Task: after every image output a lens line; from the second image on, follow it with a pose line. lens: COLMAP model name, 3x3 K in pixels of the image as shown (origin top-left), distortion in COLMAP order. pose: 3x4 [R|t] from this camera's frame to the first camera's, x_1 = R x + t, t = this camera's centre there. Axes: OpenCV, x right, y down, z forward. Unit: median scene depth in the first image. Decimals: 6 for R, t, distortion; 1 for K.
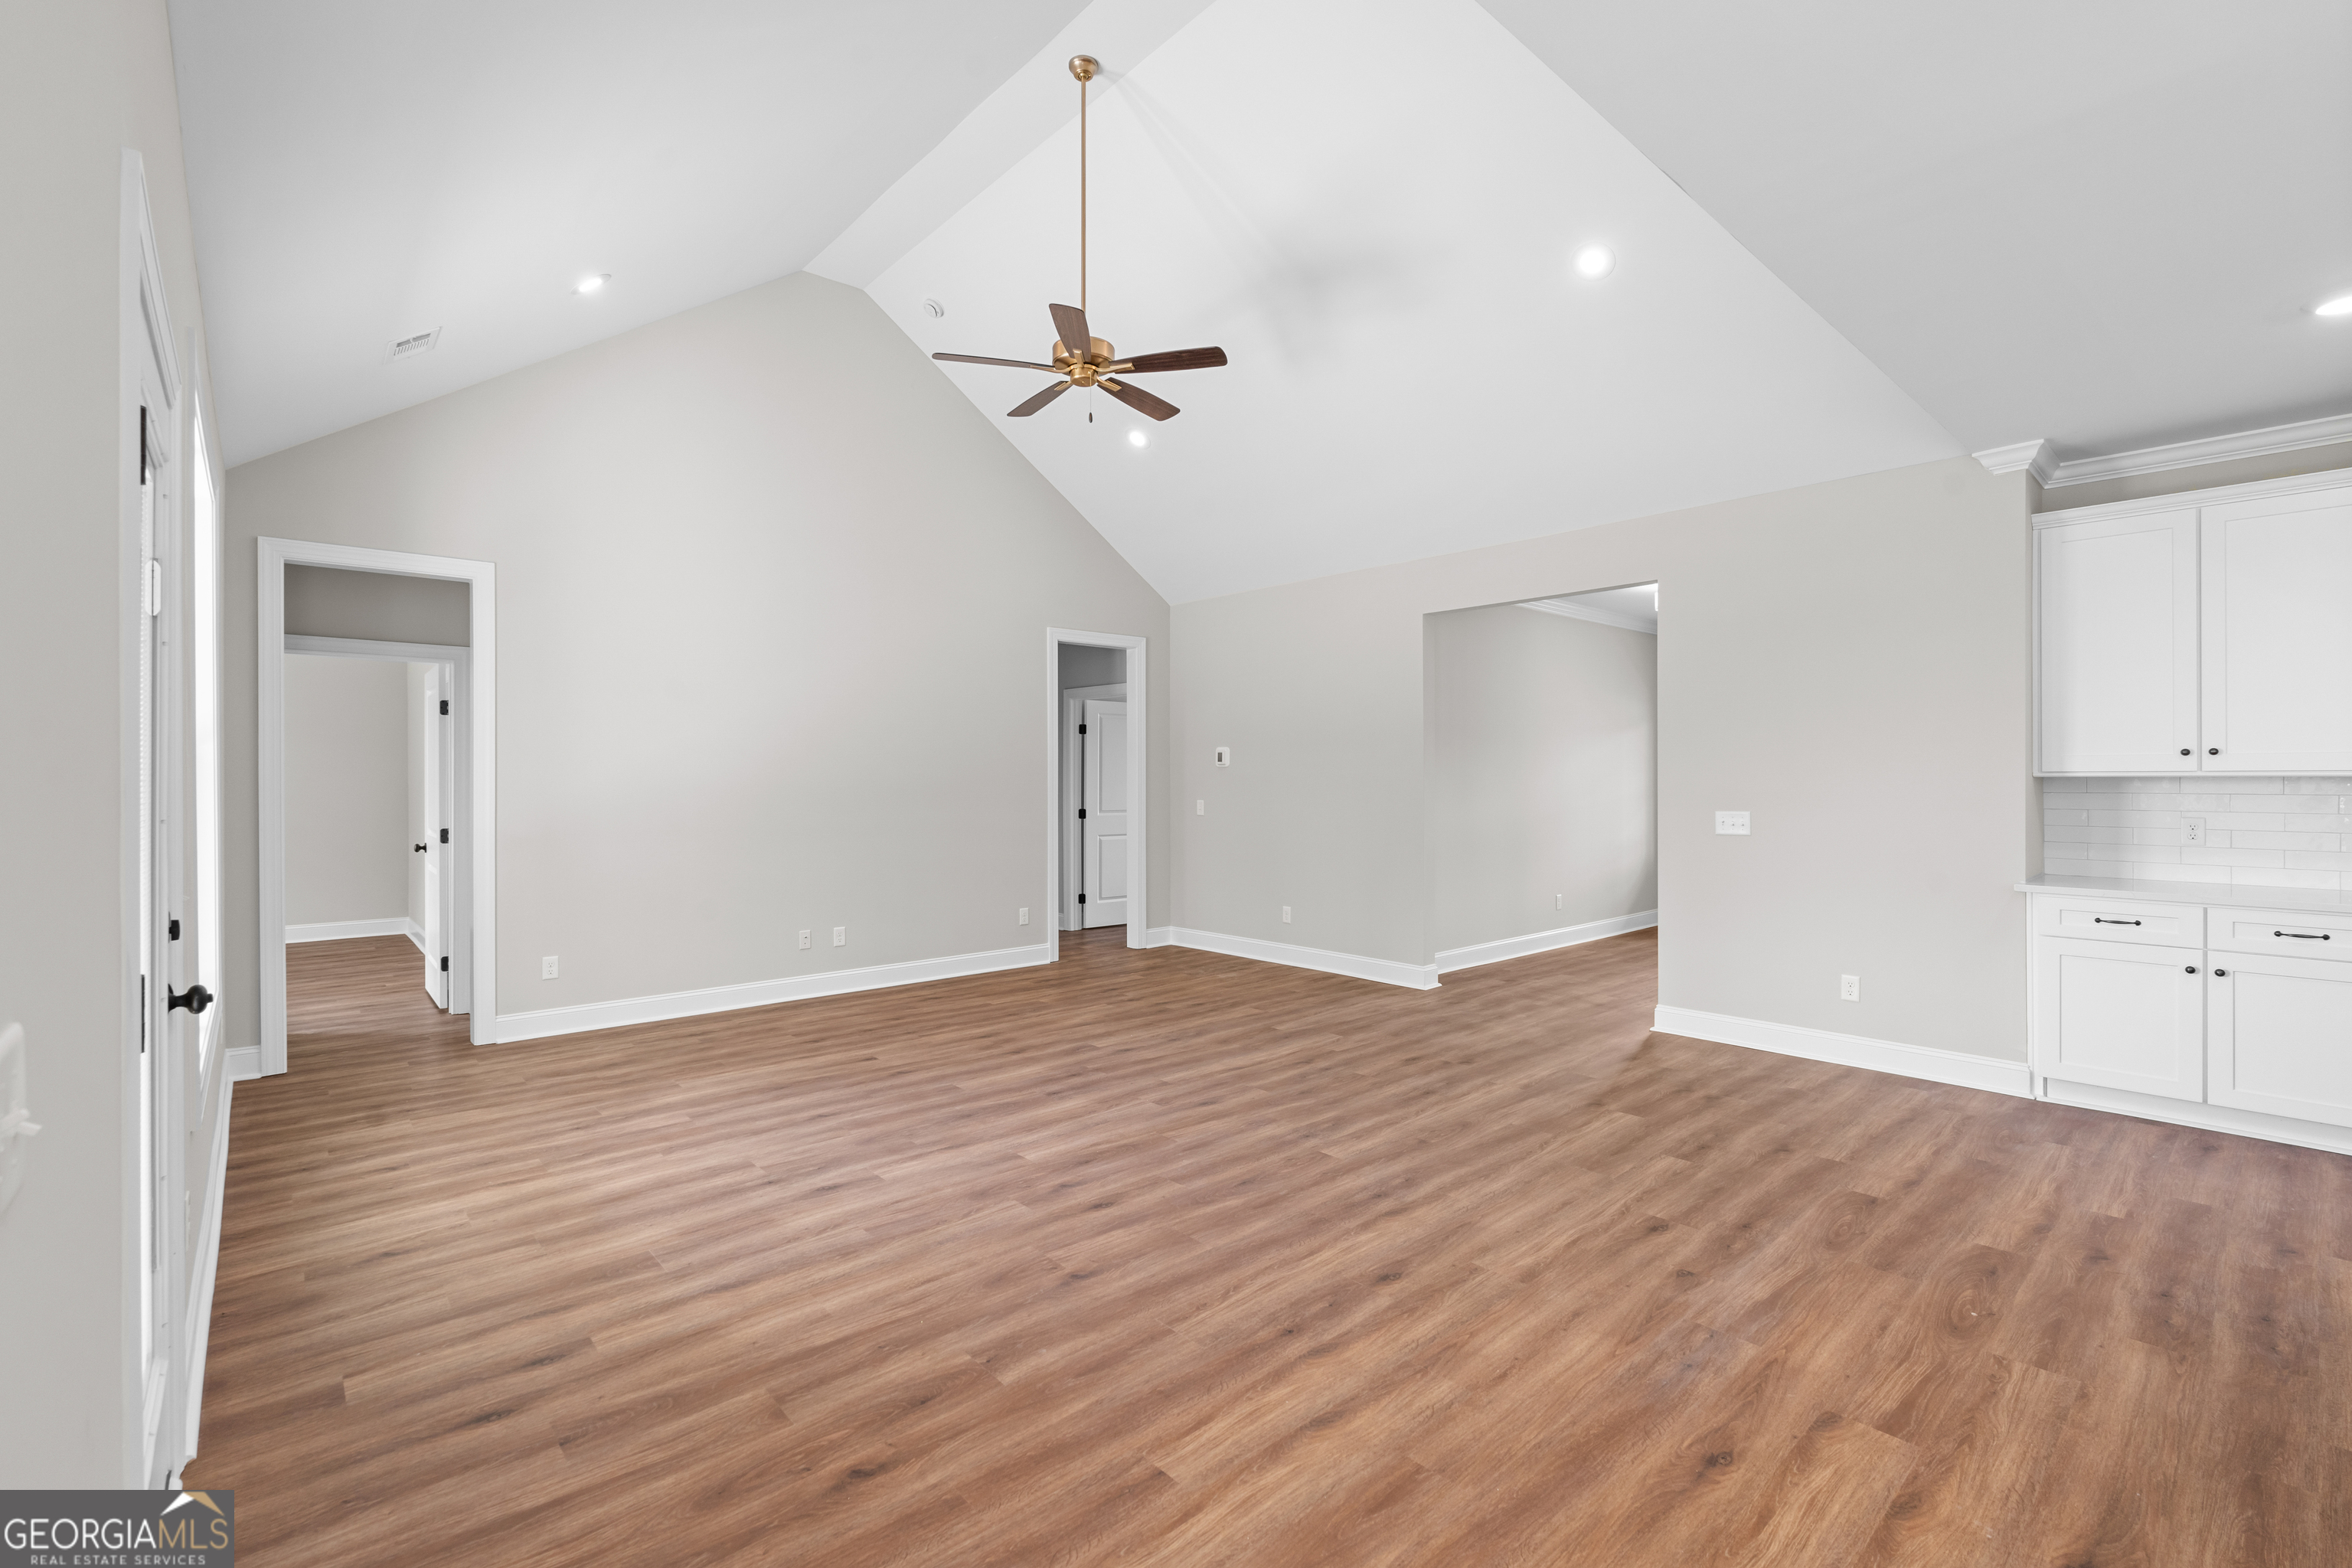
lens RADIAL K [[1037.0, 0, 1175.1], [0, 1037.0, 778.7], [0, 0, 1]] dist [-0.001164, -0.000836]
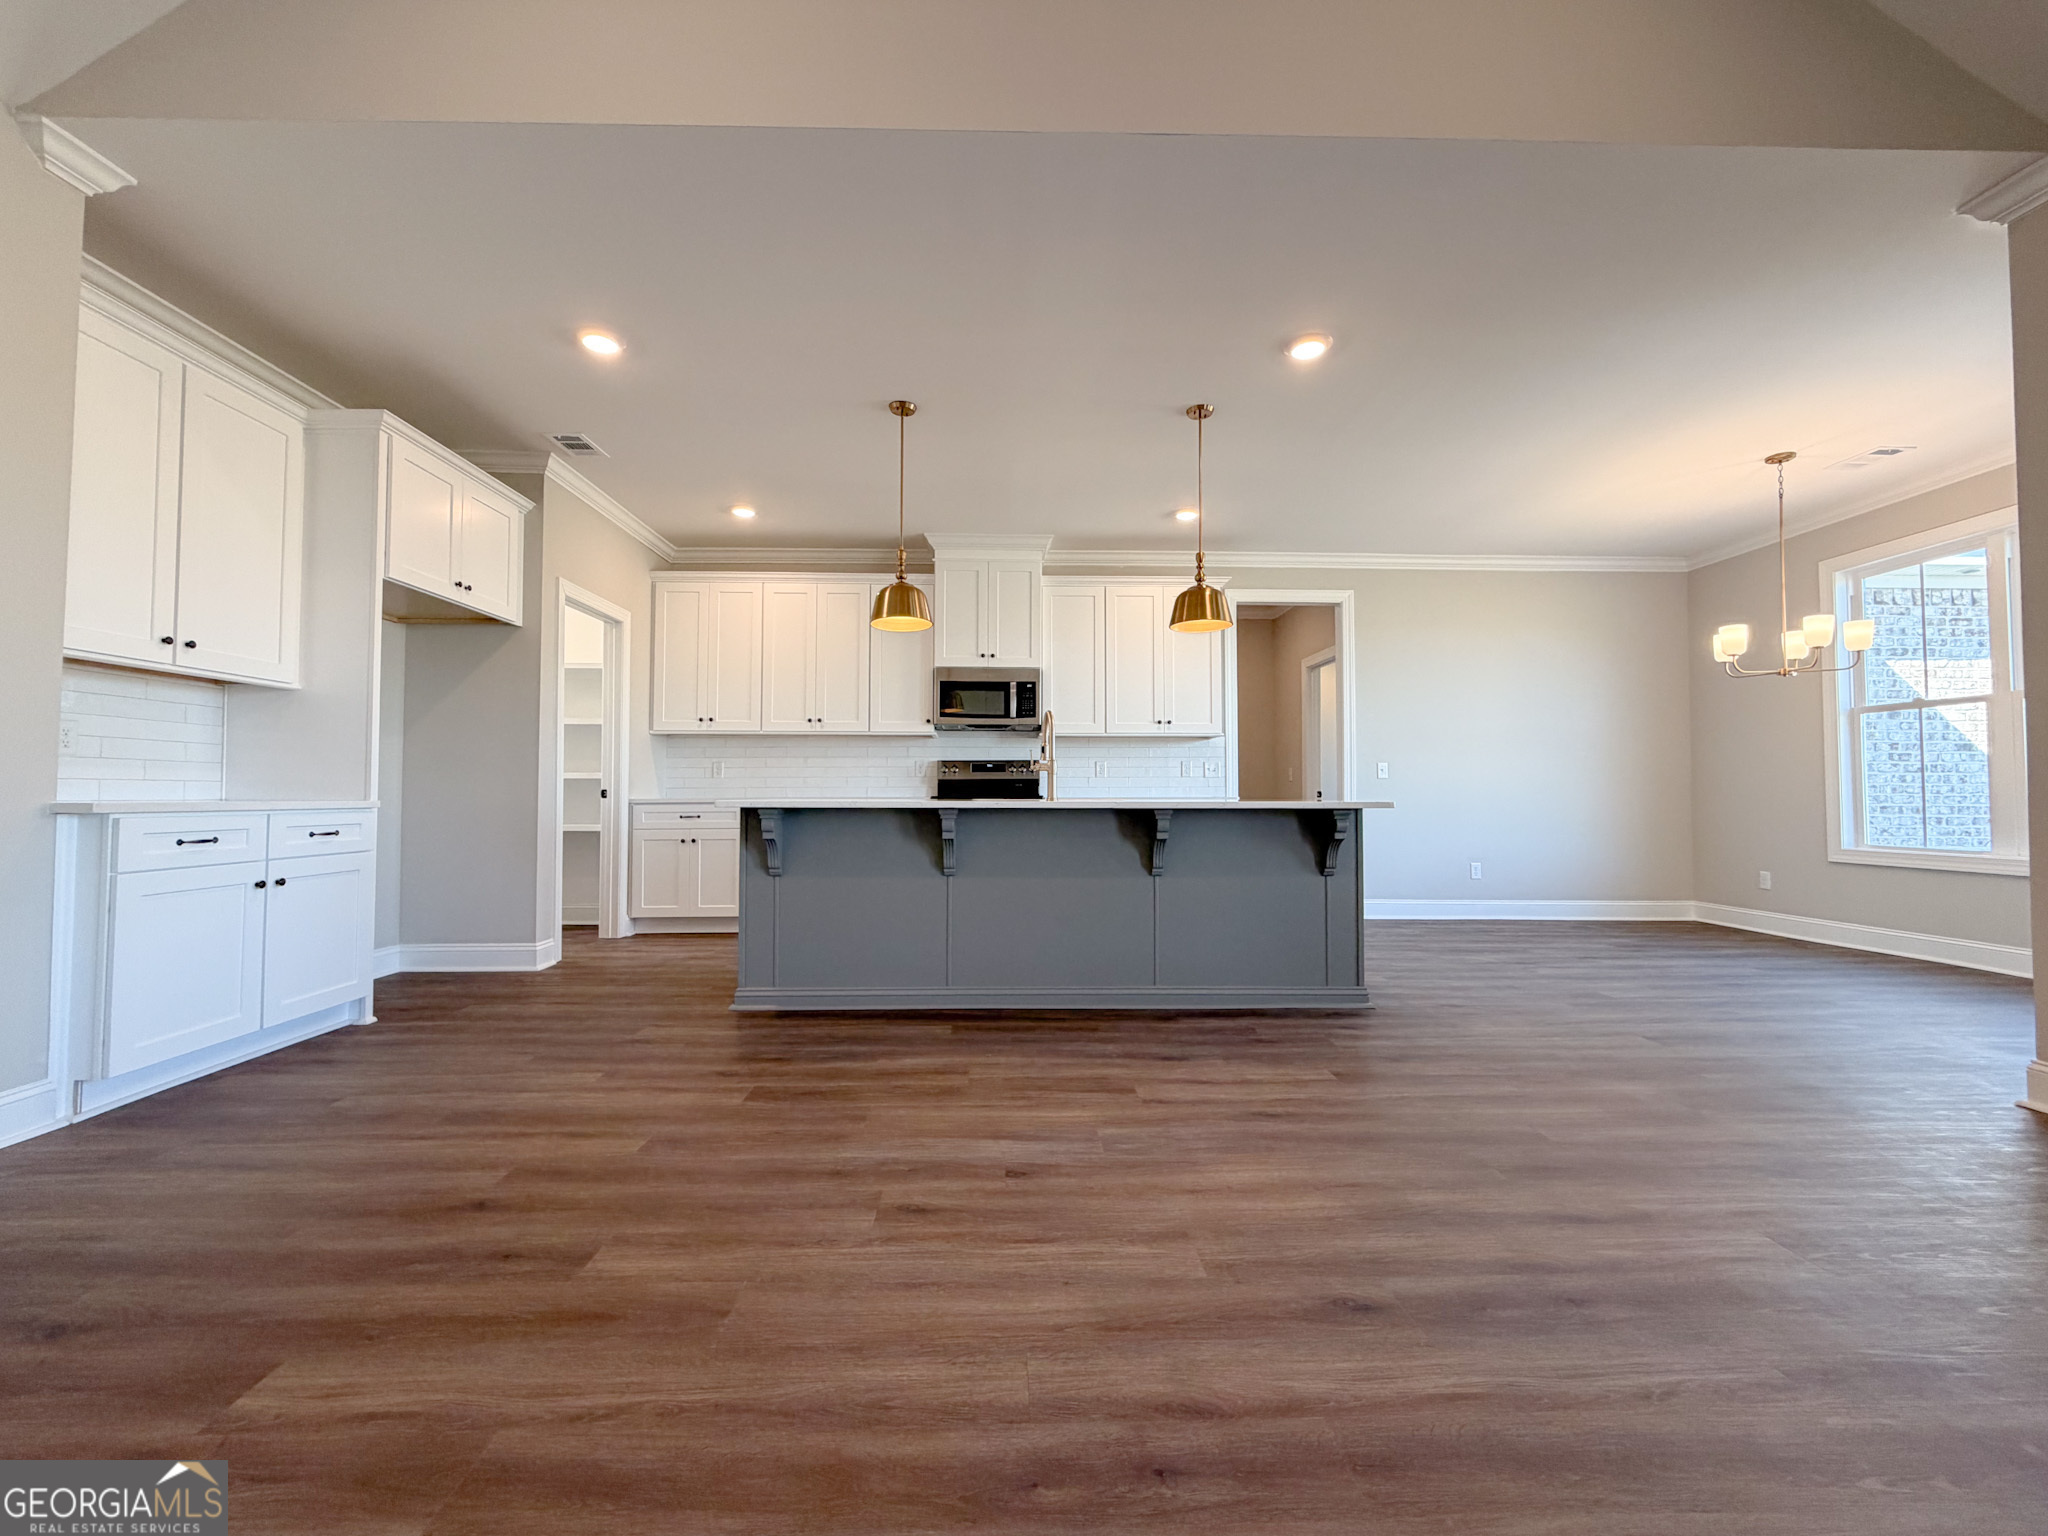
lens RADIAL K [[827.9, 0, 1013.3], [0, 827.9, 766.7], [0, 0, 1]] dist [0.001758, -0.000537]
pose [[-0.759514, 0.020588, 0.650166, 0.012154], [0.001143, 0.999540, -0.030316, 0.106200], [-0.650490, -0.022282, -0.759188, 1.137137]]
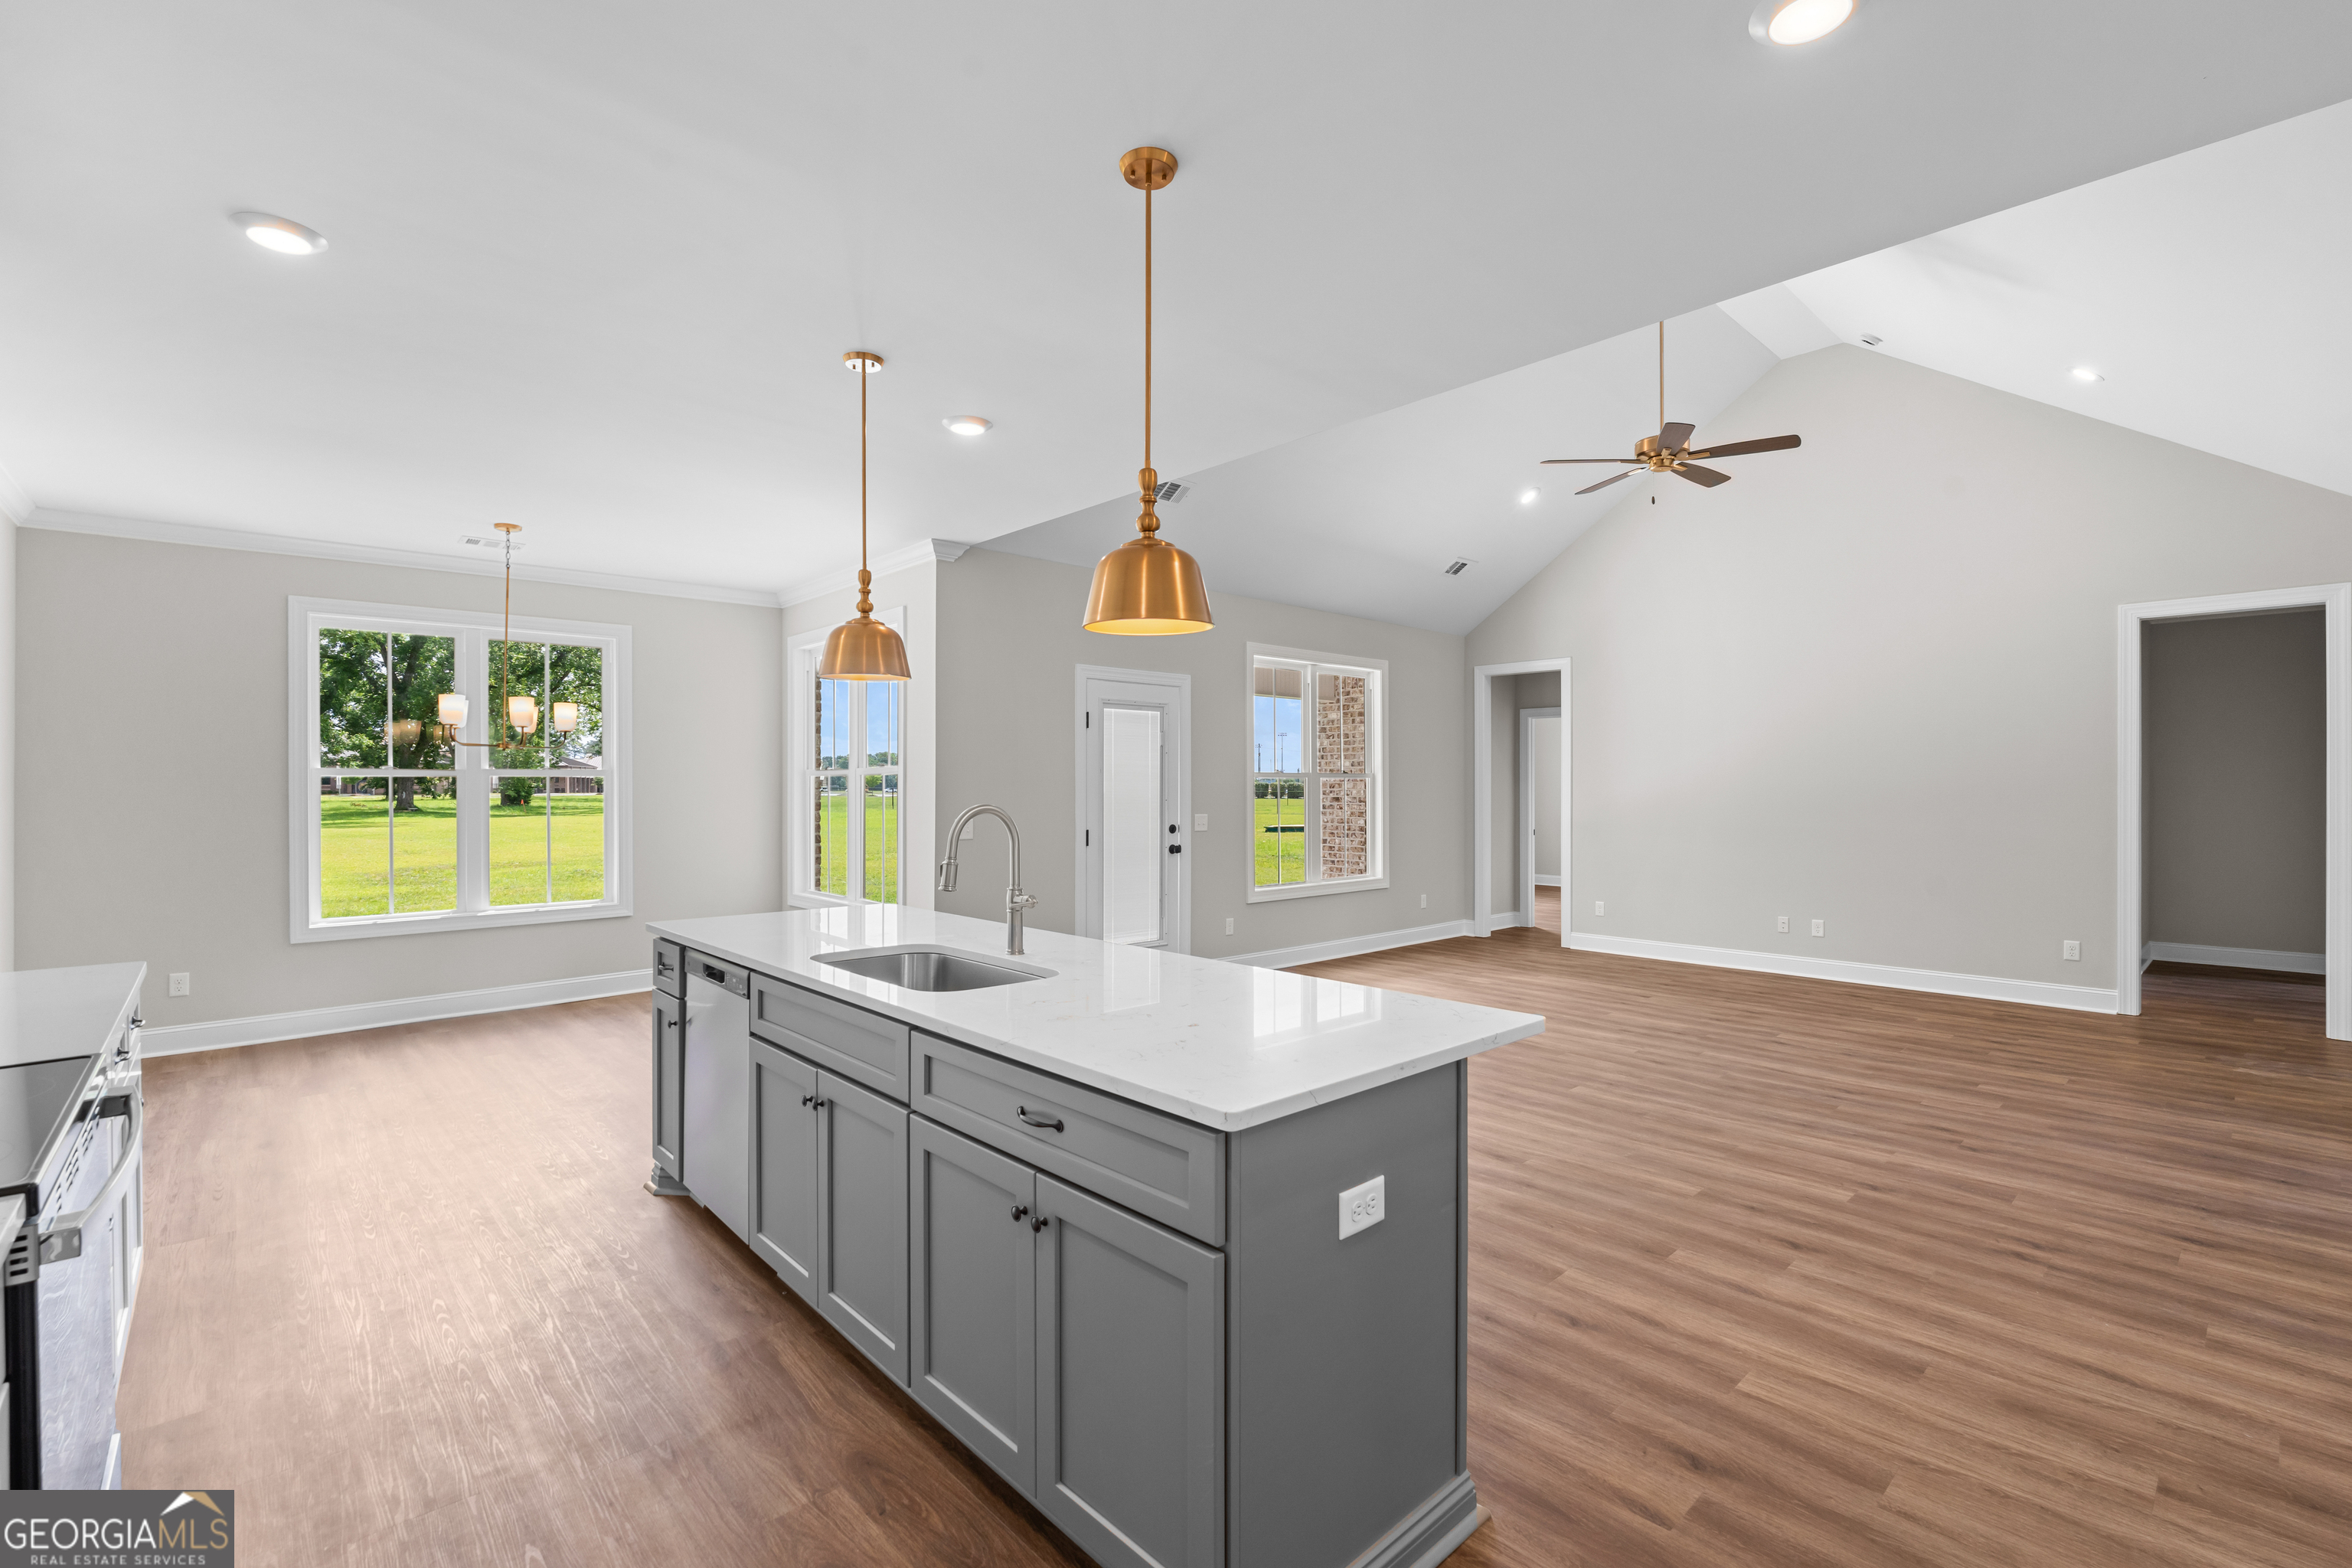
lens RADIAL K [[1024.6, 0, 1169.7], [0, 1024.6, 786.8], [0, 0, 1]] dist [-0.004543, 0.000215]
pose [[0.010272, 0.004028, -0.999939, 1.347778], [-0.000958, 0.999991, 0.004018, -0.009736], [0.999947, 0.000917, 0.010276, 0.476539]]
